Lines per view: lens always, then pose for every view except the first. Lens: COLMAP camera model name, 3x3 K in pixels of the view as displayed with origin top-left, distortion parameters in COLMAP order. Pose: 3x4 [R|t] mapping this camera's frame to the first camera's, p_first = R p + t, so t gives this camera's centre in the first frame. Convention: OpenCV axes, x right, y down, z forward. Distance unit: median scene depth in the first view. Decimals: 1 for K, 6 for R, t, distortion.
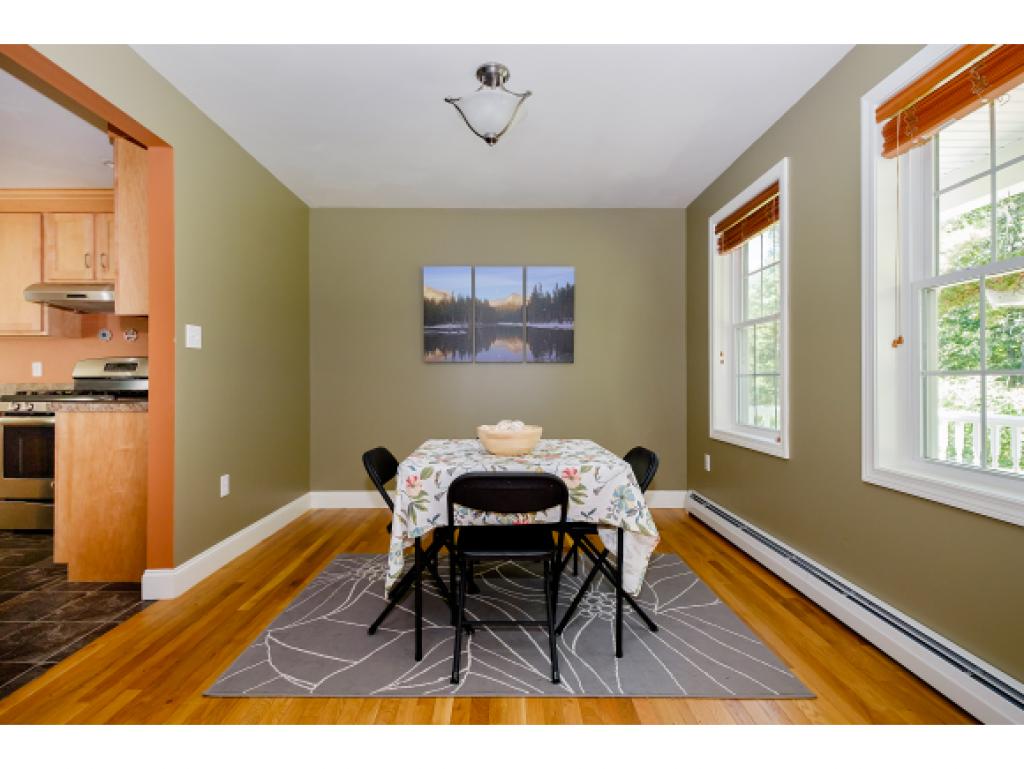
lens RADIAL K [[518.5, 0, 507.4], [0, 518.5, 379.5], [0, 0, 1]] dist [0.022744, -0.000542]
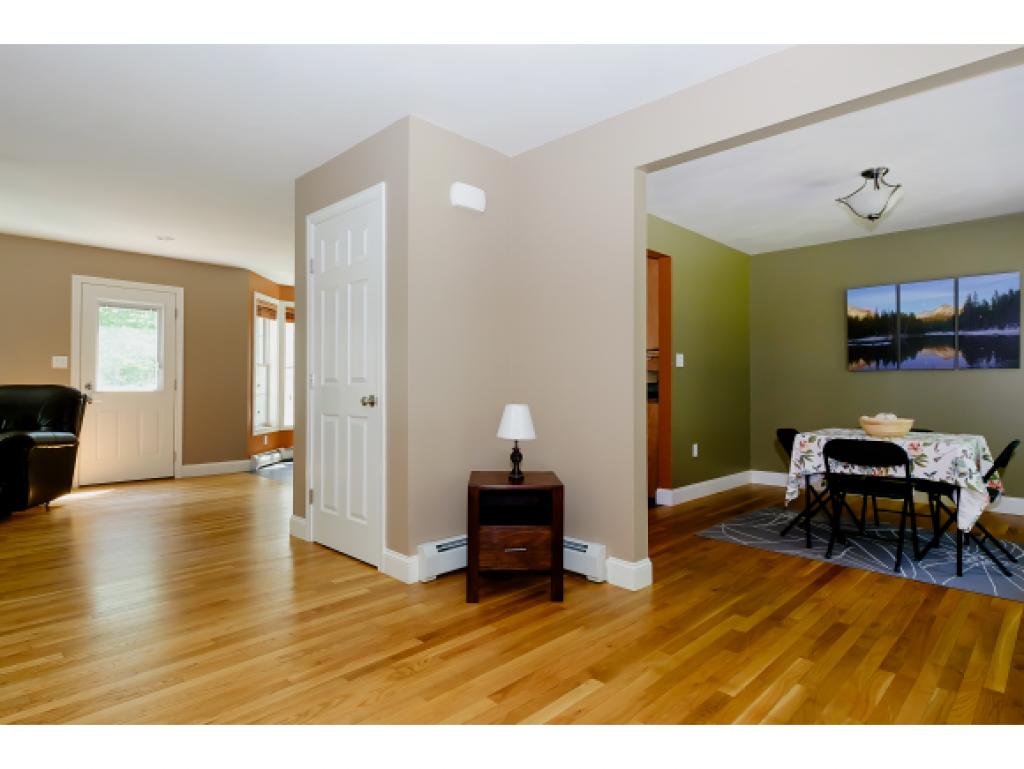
lens RADIAL K [[560.0, 0, 511.6], [0, 560.0, 384.2], [0, 0, 1]] dist [0.005289, -0.000800]
pose [[0.710793, -0.001013, -0.703401, 0.273162], [-0.001350, 0.999995, -0.002804, 0.002626], [0.703400, 0.002943, 0.710788, -0.627095]]
